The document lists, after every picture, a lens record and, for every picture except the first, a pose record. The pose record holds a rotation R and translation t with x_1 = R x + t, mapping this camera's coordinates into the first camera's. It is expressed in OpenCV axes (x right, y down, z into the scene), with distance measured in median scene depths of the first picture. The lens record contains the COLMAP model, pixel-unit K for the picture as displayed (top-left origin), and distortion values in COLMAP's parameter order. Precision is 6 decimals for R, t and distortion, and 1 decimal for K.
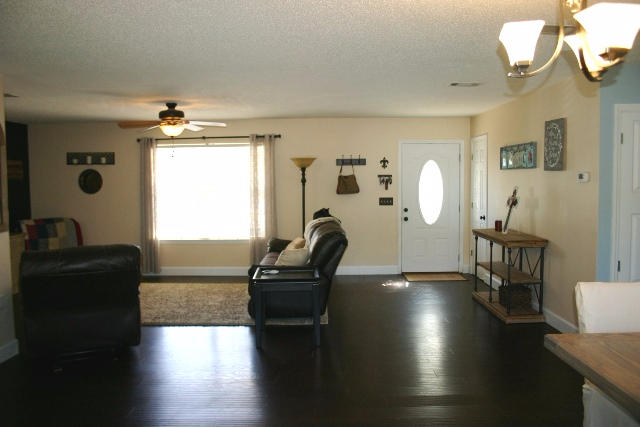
lens RADIAL K [[517.2, 0, 320.7], [0, 517.2, 212.3], [0, 0, 1]] dist [-0.138428, 0.100190]
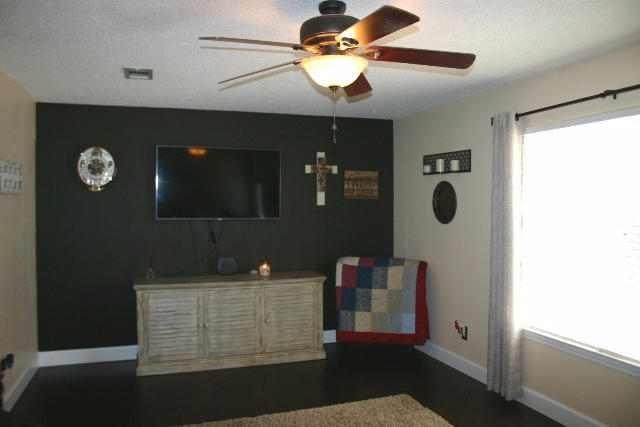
lens RADIAL K [[517.2, 0, 318.3], [0, 517.2, 212.3], [0, 0, 1]] dist [-0.138428, 0.100190]
pose [[0.354789, 0.026160, -0.934580, 0.047395], [-0.077315, 0.997006, -0.001443, -0.038385], [0.931744, 0.072769, 0.355749, 0.661873]]
